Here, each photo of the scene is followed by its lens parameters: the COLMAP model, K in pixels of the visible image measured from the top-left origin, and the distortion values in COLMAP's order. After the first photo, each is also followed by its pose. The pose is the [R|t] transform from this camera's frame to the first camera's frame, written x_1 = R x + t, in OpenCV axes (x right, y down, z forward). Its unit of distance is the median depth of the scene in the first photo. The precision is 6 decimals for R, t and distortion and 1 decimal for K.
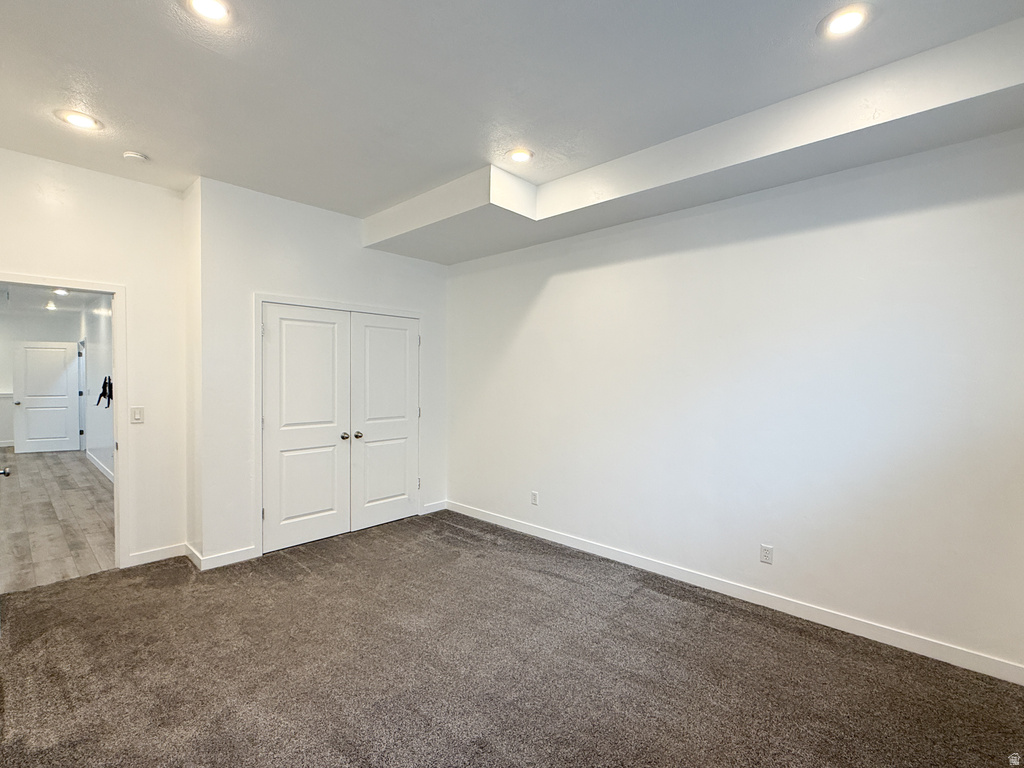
lens RADIAL K [[474.1, 0, 509.9], [0, 474.1, 382.2], [0, 0, 1]] dist [0.003144, -0.000288]
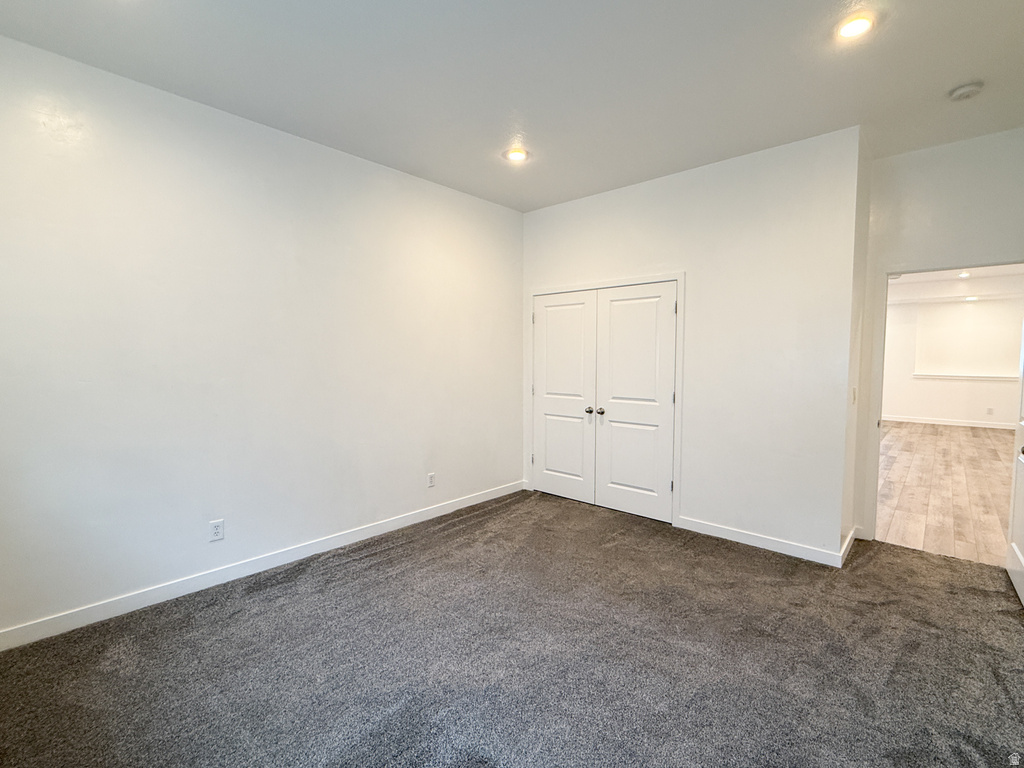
lens RADIAL K [[474.1, 0, 516.2], [0, 474.1, 382.2], [0, 0, 1]] dist [0.003144, -0.000288]
pose [[0.035618, 0.049730, -0.998127, 0.616968], [-0.019363, 0.998608, 0.049063, 0.004154], [0.999178, 0.017580, 0.036531, 0.733316]]
